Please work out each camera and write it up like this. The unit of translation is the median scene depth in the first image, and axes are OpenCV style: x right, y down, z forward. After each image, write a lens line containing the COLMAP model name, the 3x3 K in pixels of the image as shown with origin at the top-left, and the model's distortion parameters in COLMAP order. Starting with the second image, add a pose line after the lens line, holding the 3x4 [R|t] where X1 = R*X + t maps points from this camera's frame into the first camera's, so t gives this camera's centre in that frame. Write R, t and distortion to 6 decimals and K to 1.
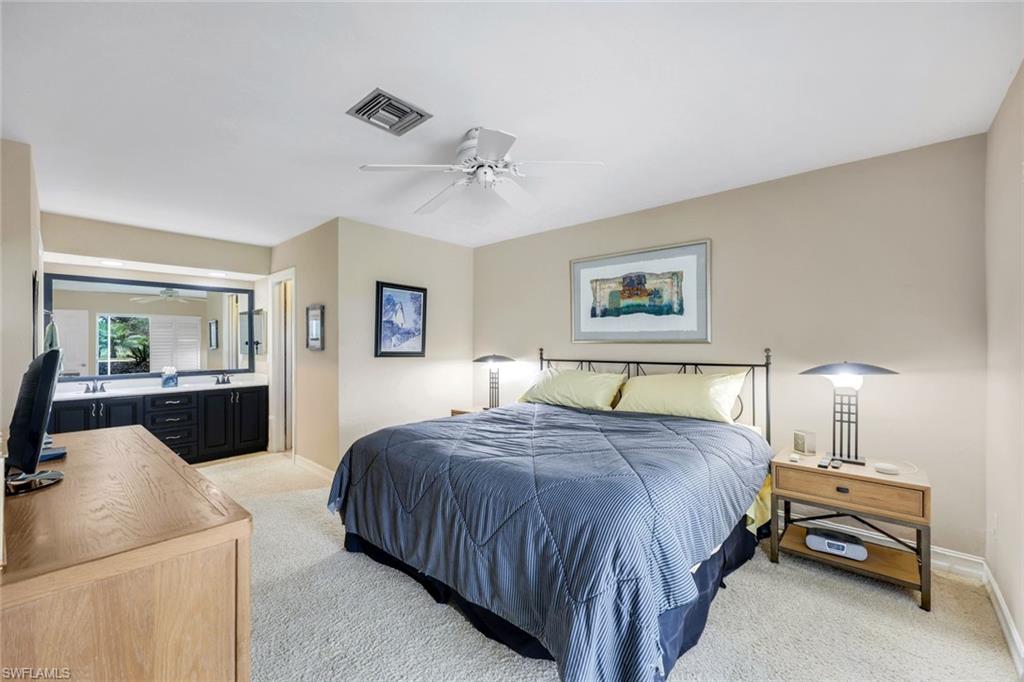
lens RADIAL K [[420.4, 0, 518.3], [0, 420.4, 341.7], [0, 0, 1]] dist [-0.003243, 0.000072]
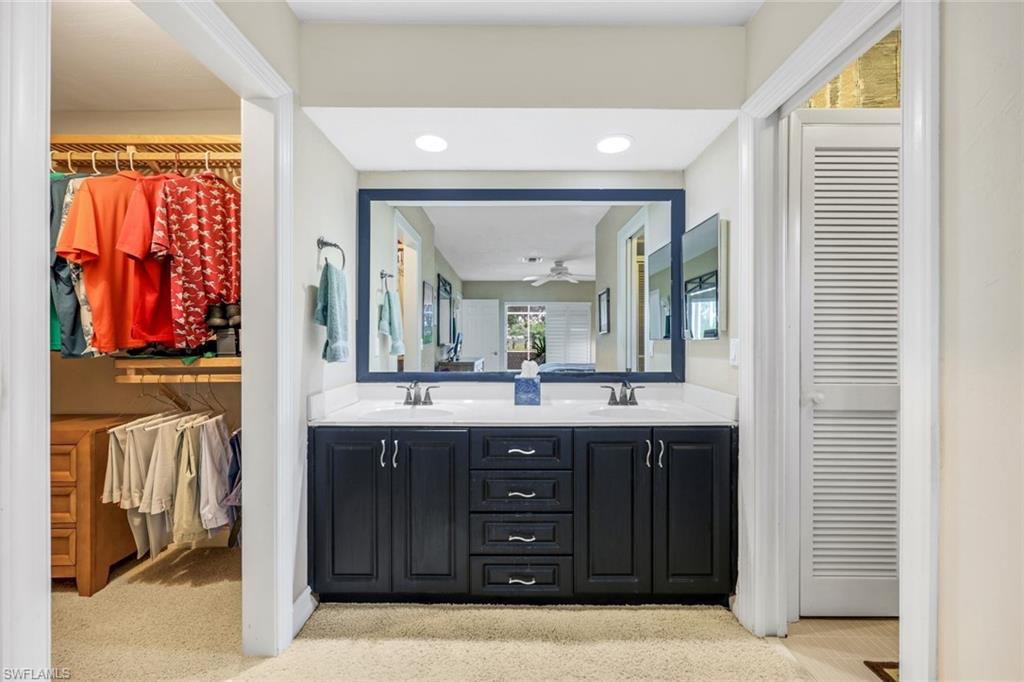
lens RADIAL K [[420.4, 0, 512.0], [0, 420.4, 339.6], [0, 0, 1]] dist [-0.003243, 0.000072]
pose [[0.668171, 0.005409, -0.743988, -0.449952], [-0.003382, 0.999985, 0.004233, 0.030186], [0.744000, -0.000312, 0.668179, 0.613903]]
